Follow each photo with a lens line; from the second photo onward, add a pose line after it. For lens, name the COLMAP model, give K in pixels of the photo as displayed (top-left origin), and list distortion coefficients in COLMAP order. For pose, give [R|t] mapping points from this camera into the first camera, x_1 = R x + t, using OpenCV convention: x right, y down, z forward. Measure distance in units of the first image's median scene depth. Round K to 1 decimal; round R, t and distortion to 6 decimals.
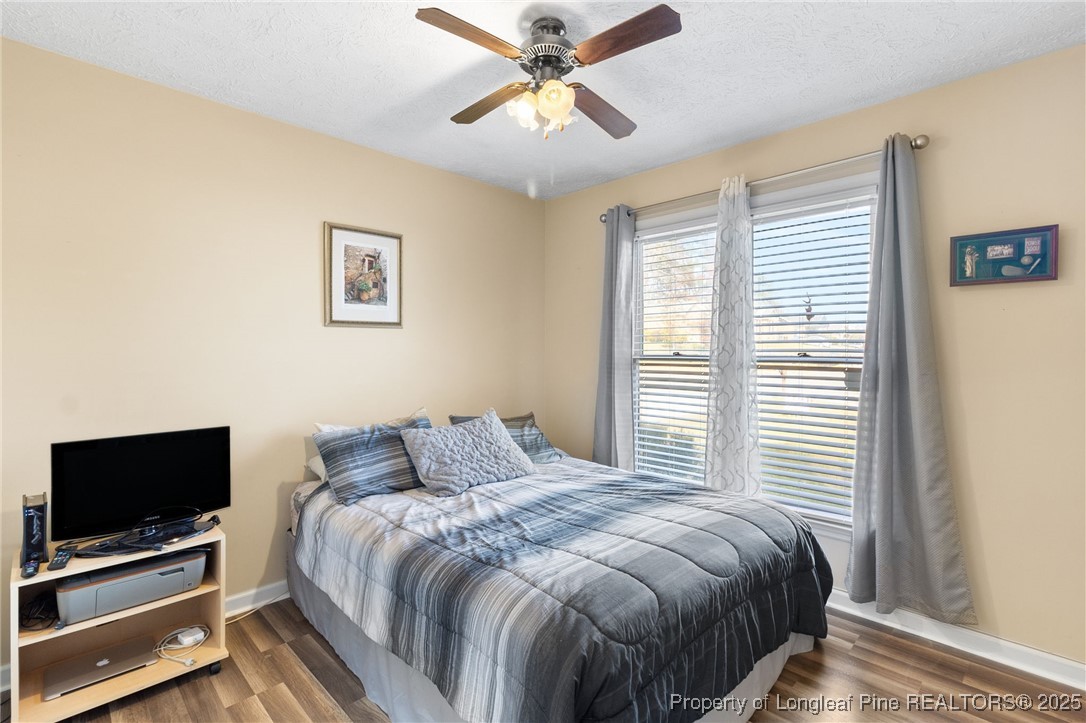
lens RADIAL K [[507.4, 0, 547.1], [0, 507.4, 362.0], [0, 0, 1]] dist [0.011580, 0.000104]
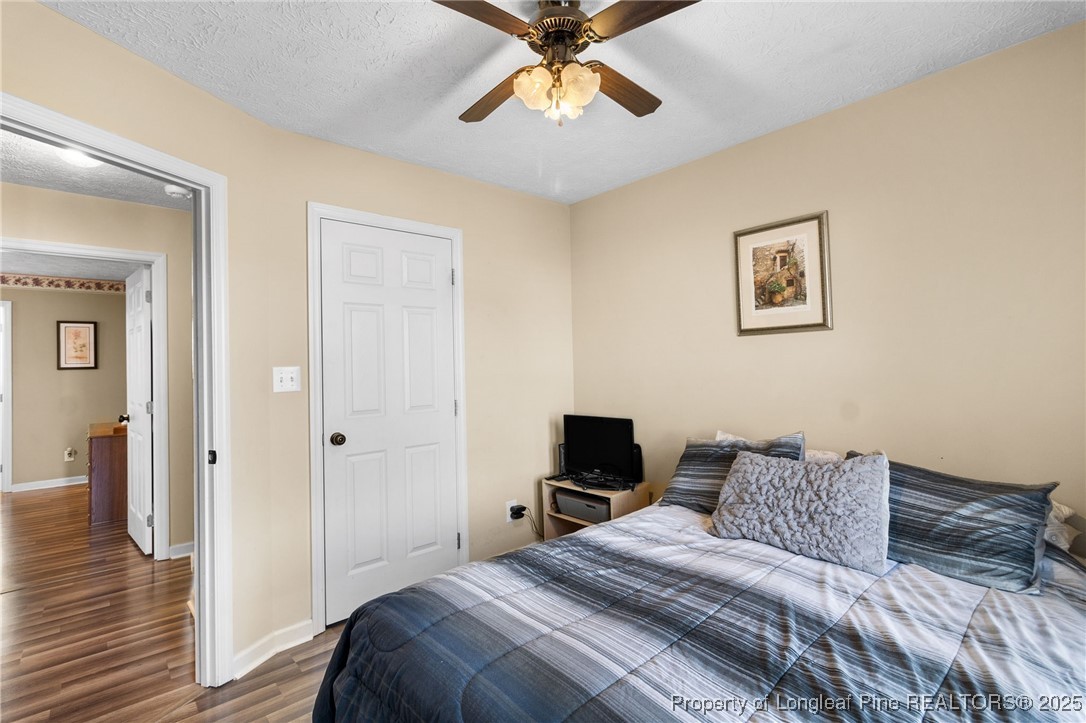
lens RADIAL K [[507.4, 0, 541.6], [0, 507.4, 359.1], [0, 0, 1]] dist [0.011580, 0.000104]
pose [[-0.050095, -0.005632, -0.998729, 0.566120], [-0.000589, 0.999984, -0.005609, -0.018373], [0.998744, 0.000307, -0.050097, 0.650888]]
